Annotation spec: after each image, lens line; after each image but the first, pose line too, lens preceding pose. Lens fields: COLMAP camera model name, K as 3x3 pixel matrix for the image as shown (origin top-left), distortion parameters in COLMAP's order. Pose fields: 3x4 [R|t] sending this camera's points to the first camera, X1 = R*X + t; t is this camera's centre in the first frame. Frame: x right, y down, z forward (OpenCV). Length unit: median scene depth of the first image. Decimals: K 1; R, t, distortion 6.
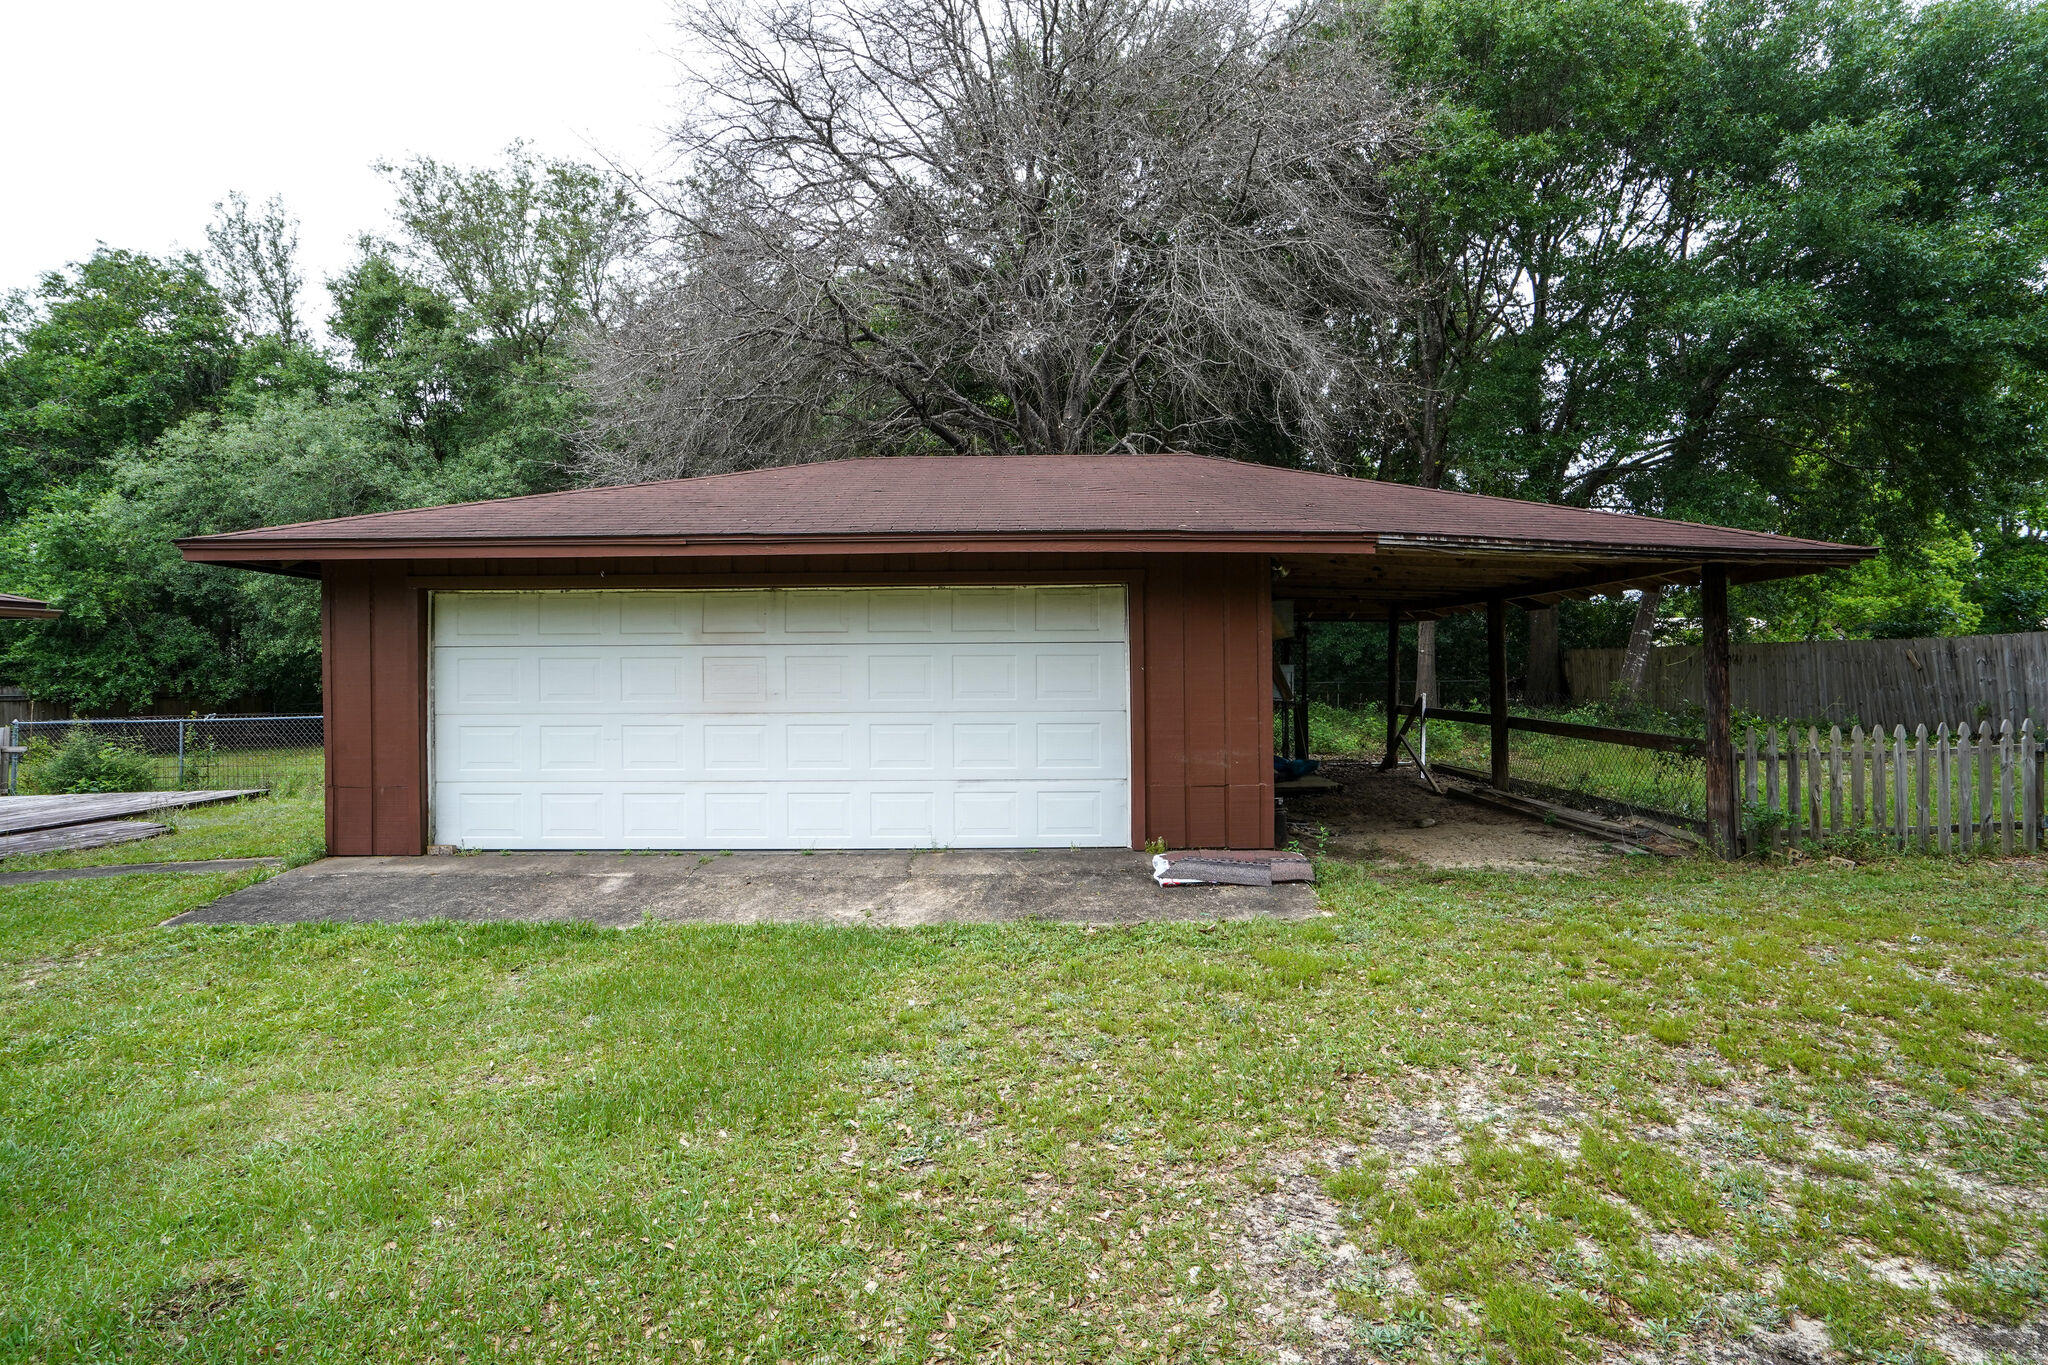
lens RADIAL K [[1048.7, 0, 1021.4], [0, 1048.7, 684.7], [0, 0, 1]] dist [-0.017688, 0.000819]
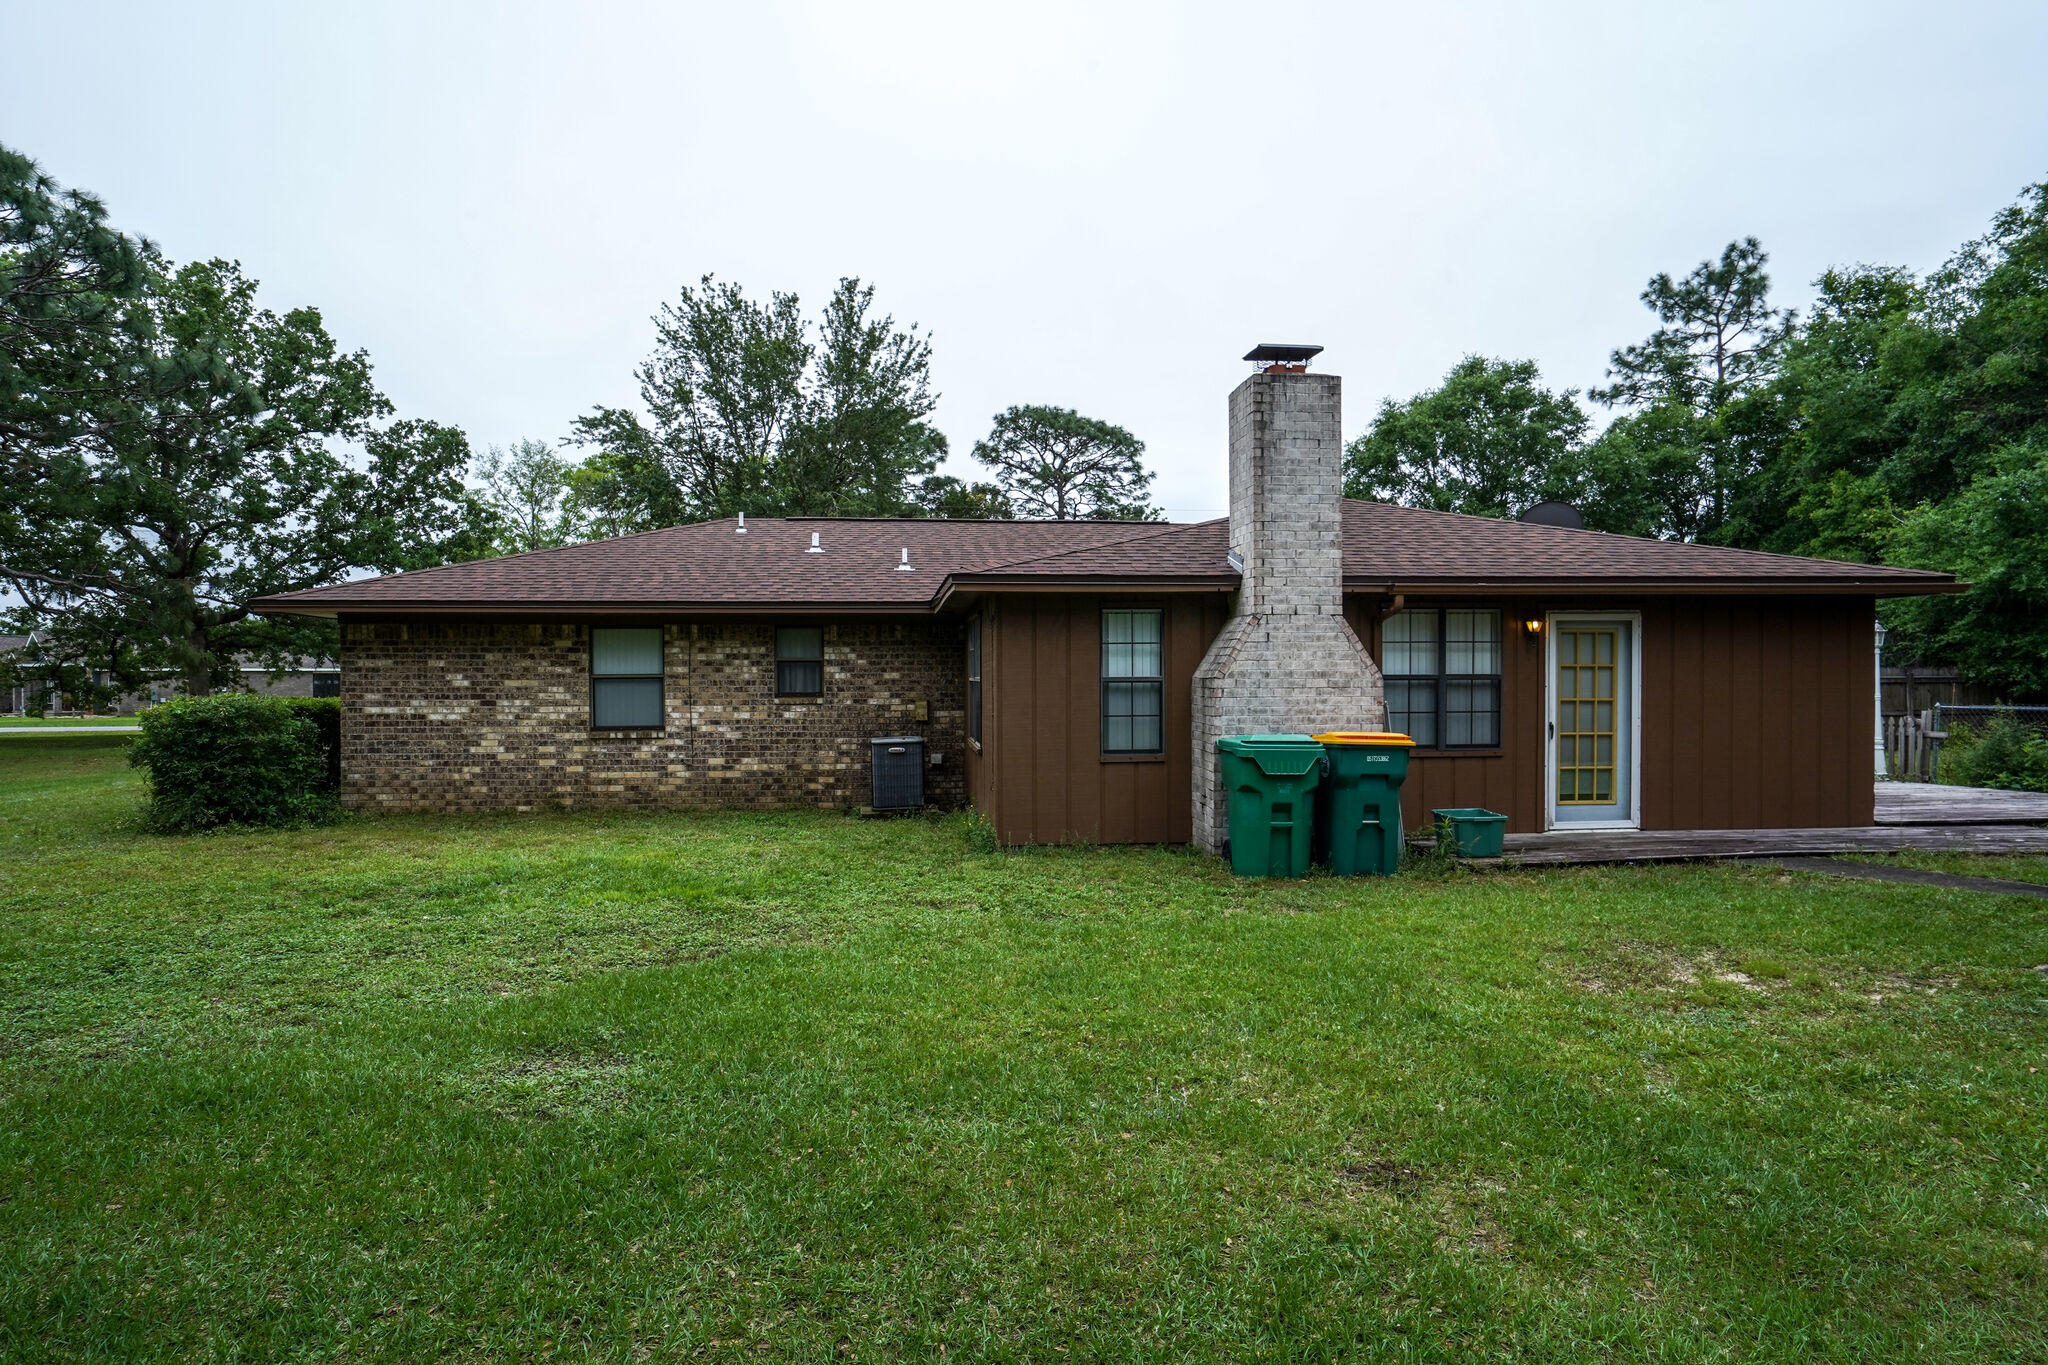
lens RADIAL K [[1163.7, 0, 1020.8], [0, 1163.7, 696.0], [0, 0, 1]] dist [-0.019559, 0.014158]
pose [[0.102780, 0.026640, -0.994347, -0.012770], [-0.001481, 0.999644, 0.026629, 0.000545], [0.994703, -0.001265, 0.102783, 0.045173]]
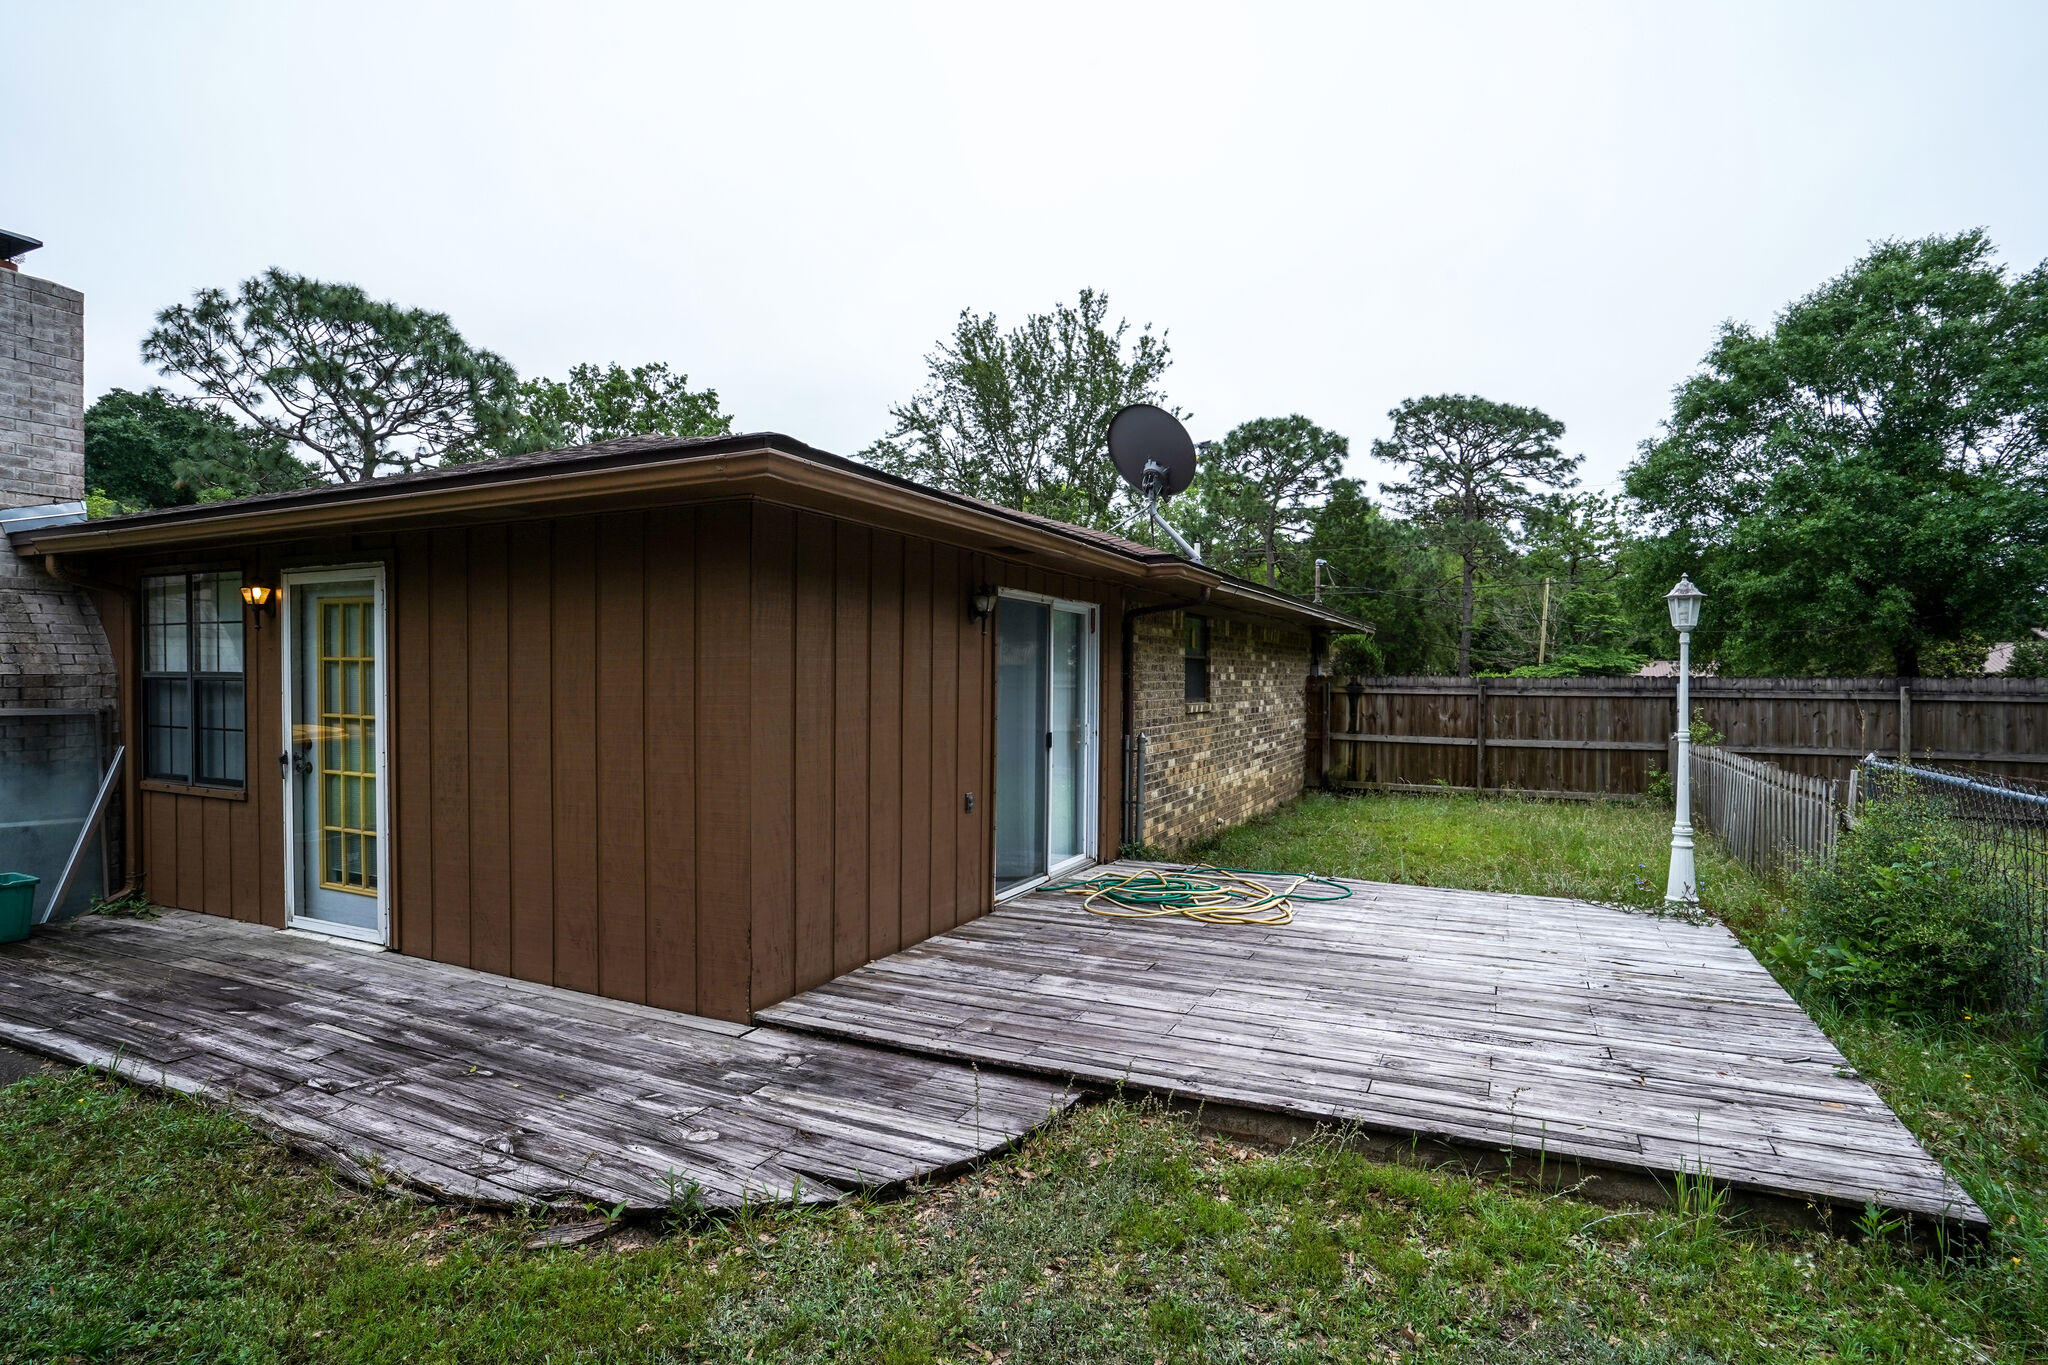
lens RADIAL K [[1048.7, 0, 1018.5], [0, 1048.7, 687.7], [0, 0, 1]] dist [-0.017688, 0.000819]
pose [[-0.436121, 0.010581, -0.899826, -0.448501], [-0.009796, 0.999816, 0.016505, 0.002137], [0.899835, 0.016013, -0.435937, 0.850233]]
